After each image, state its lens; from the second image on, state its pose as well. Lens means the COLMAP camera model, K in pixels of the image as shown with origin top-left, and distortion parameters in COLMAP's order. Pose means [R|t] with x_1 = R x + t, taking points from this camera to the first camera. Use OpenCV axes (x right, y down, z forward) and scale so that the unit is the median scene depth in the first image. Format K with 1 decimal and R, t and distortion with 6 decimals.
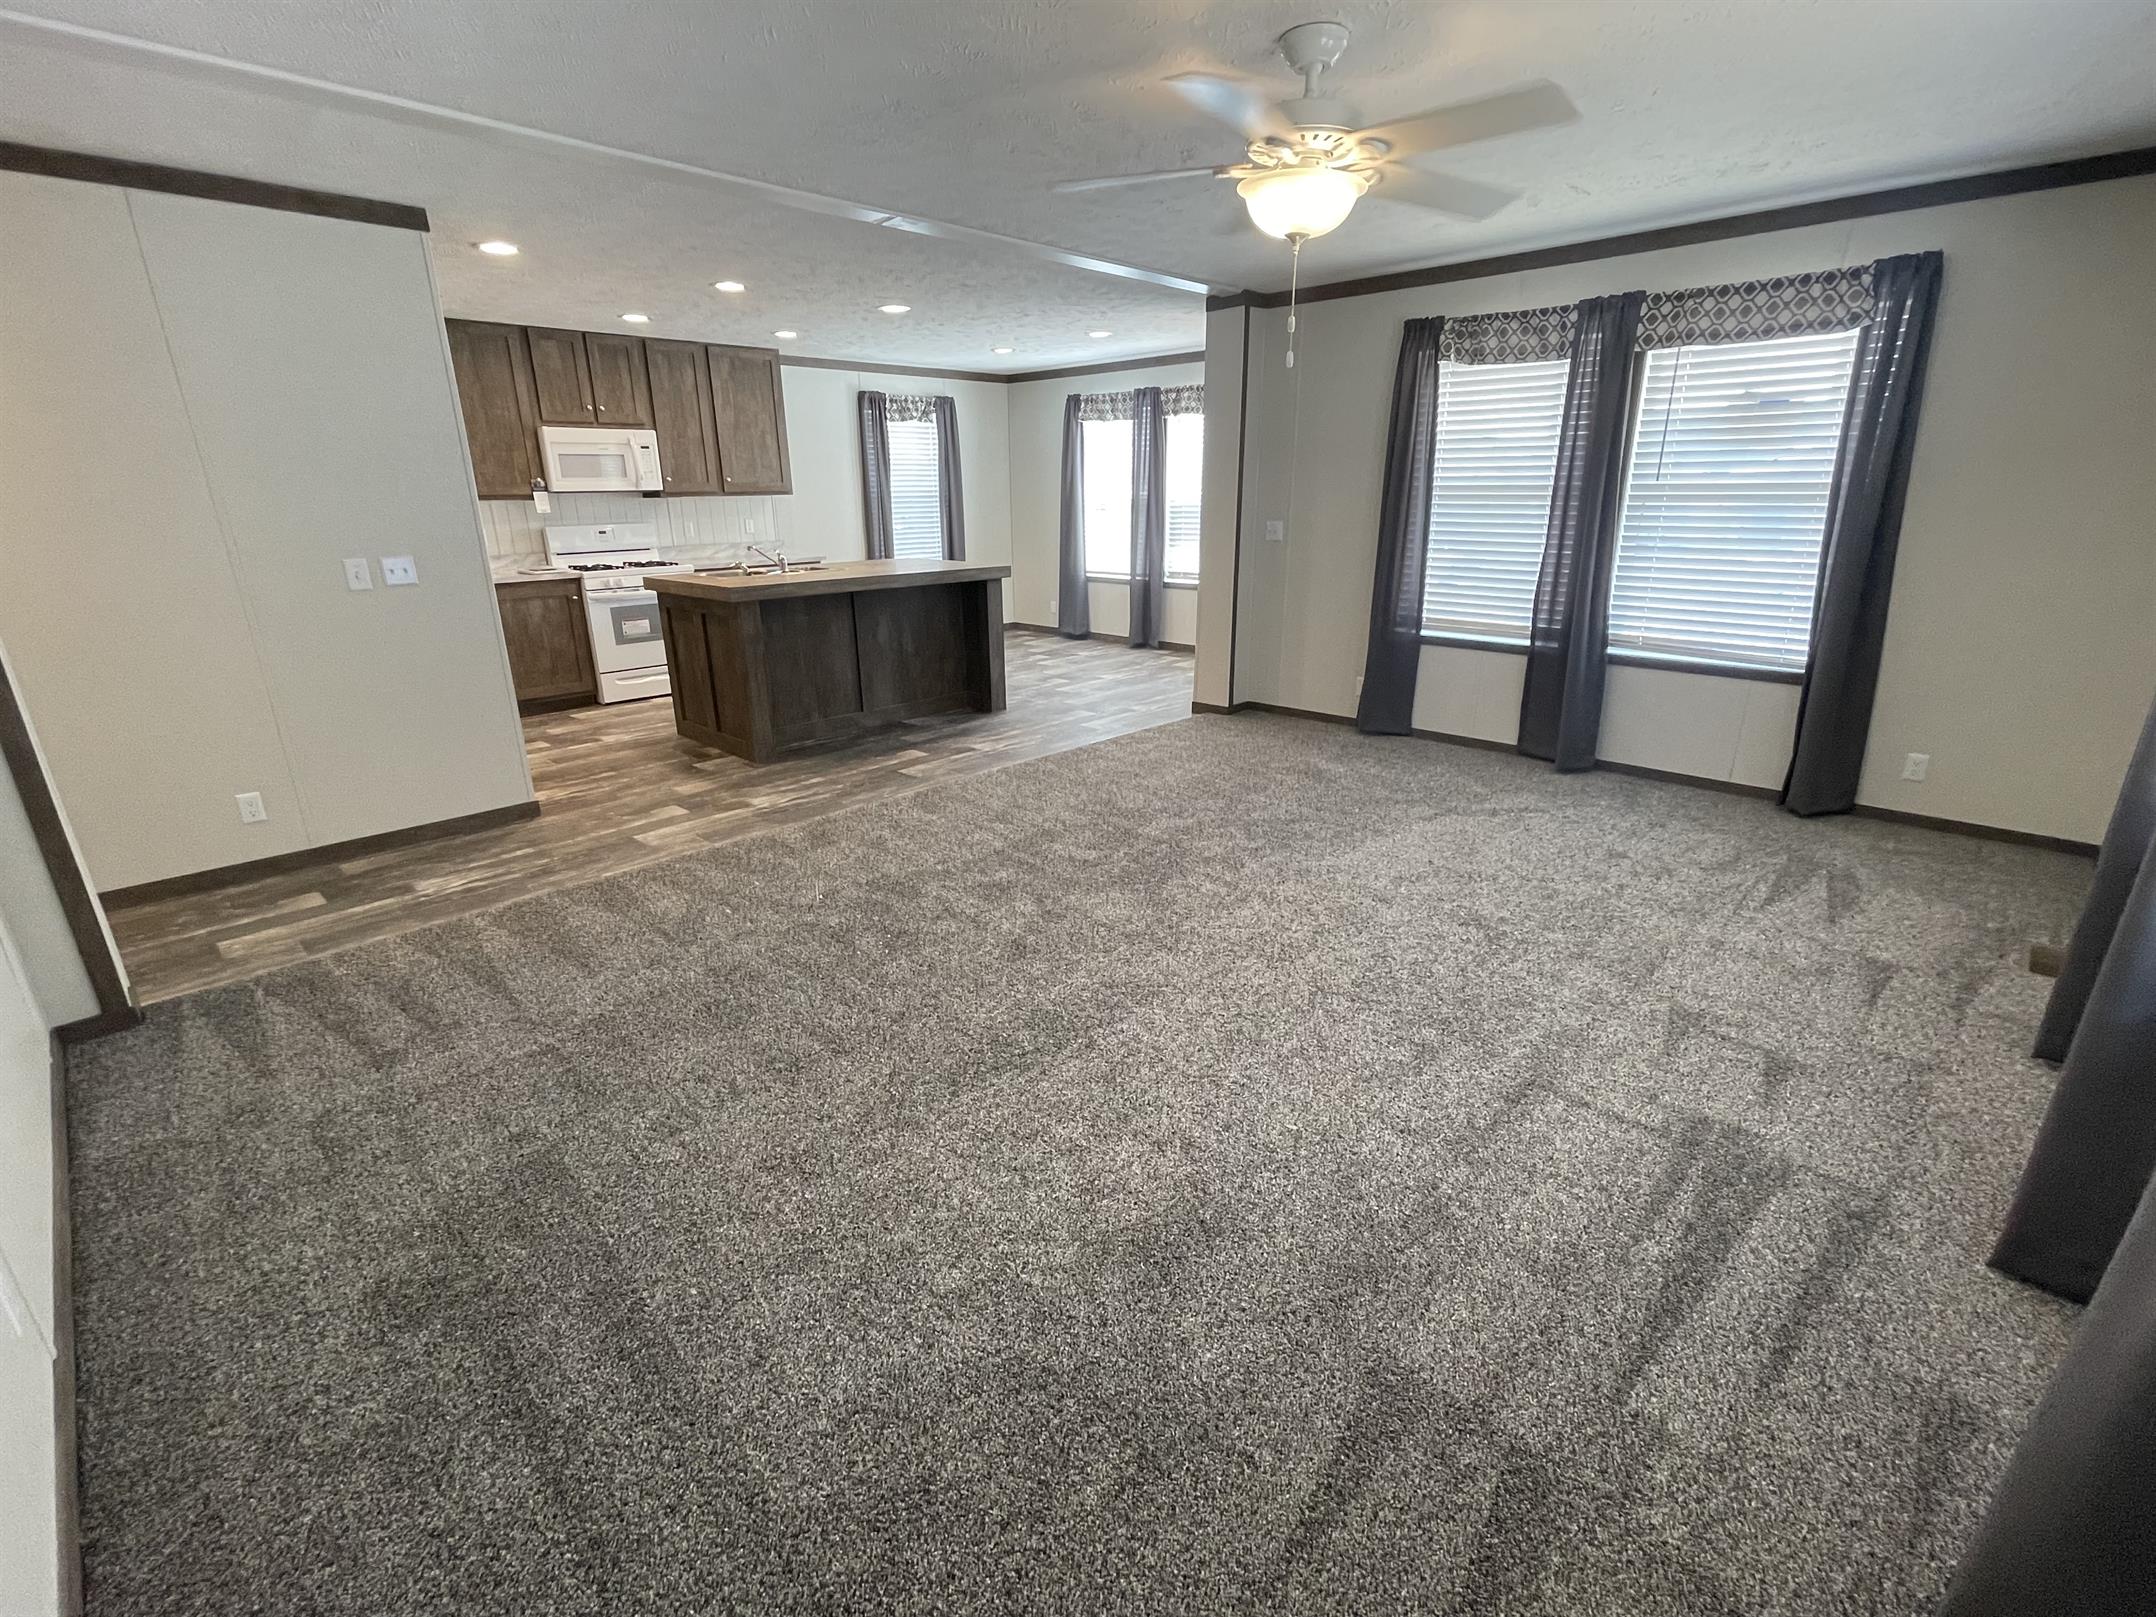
lens RADIAL K [[963.3, 0, 1071.3], [0, 963.3, 806.3], [0, 0, 1]] dist [0.014704, 0.000613]
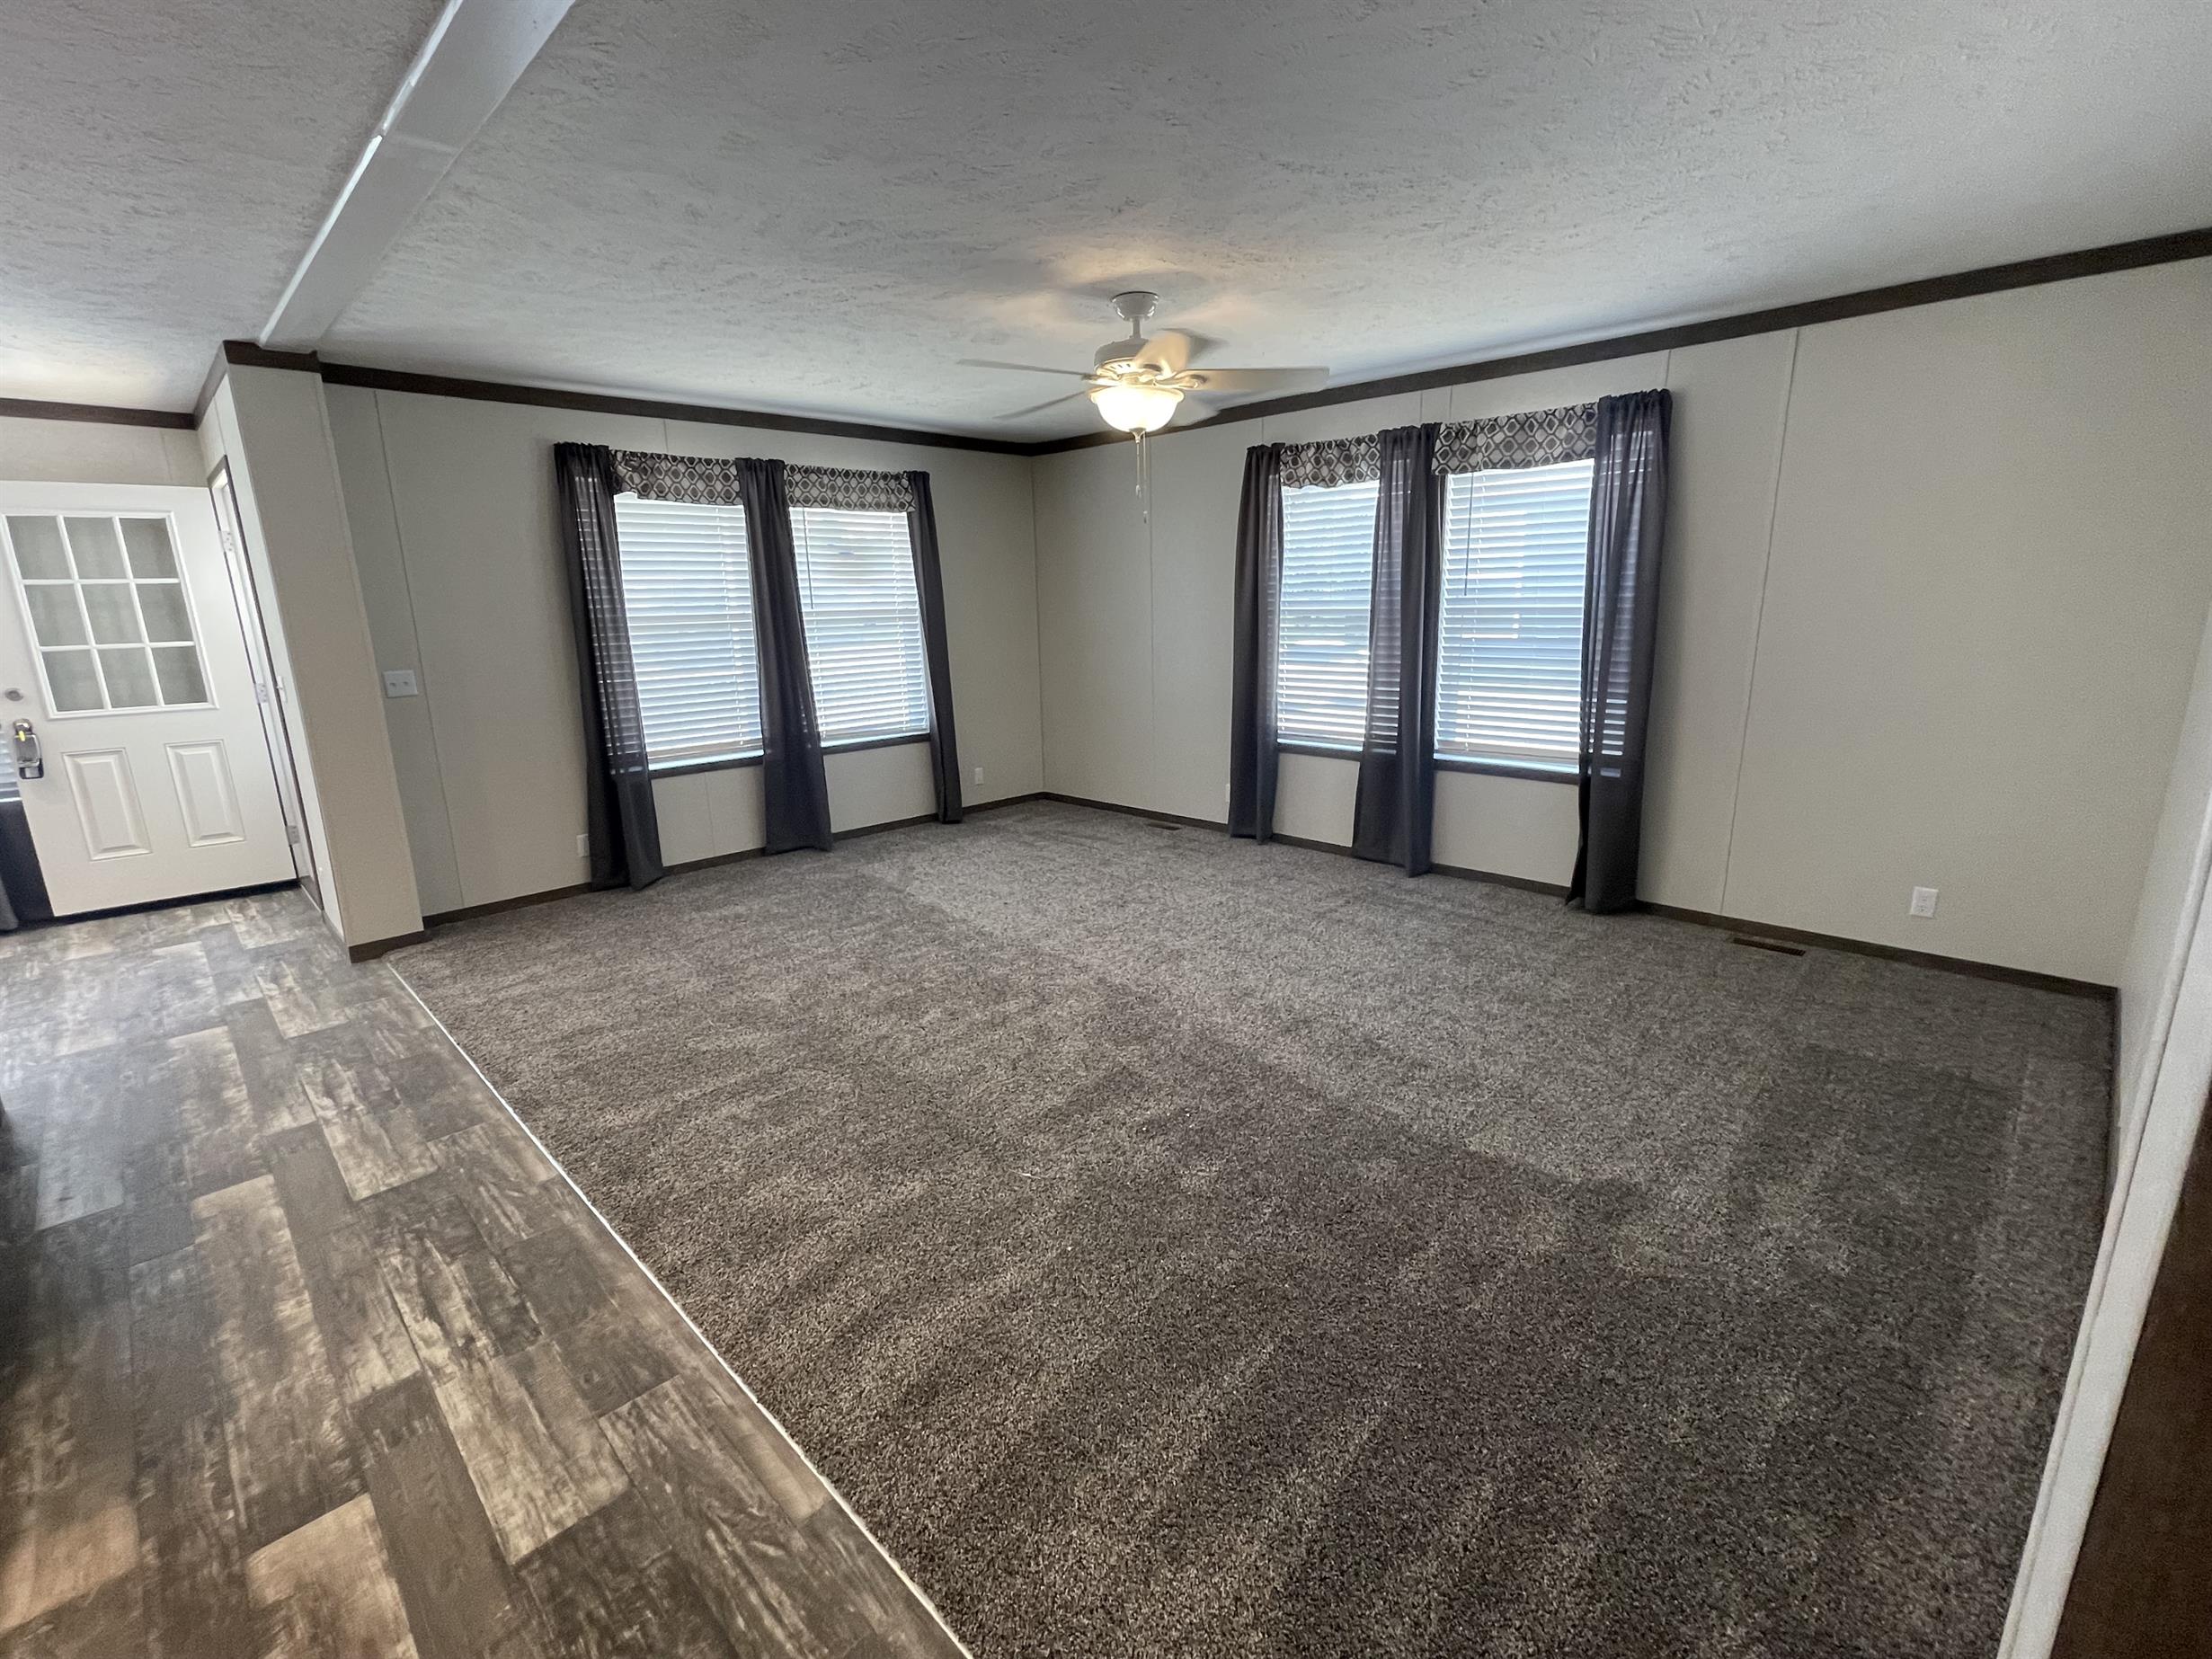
lens RADIAL K [[988.3, 0, 1097.0], [0, 988.3, 828.2], [0, 0, 1]] dist [0.014704, 0.000613]
pose [[0.020256, -0.221020, 0.975059, -0.695540], [0.343338, 0.917488, 0.200837, -0.202689], [-0.938993, 0.330707, 0.094469, 0.617214]]
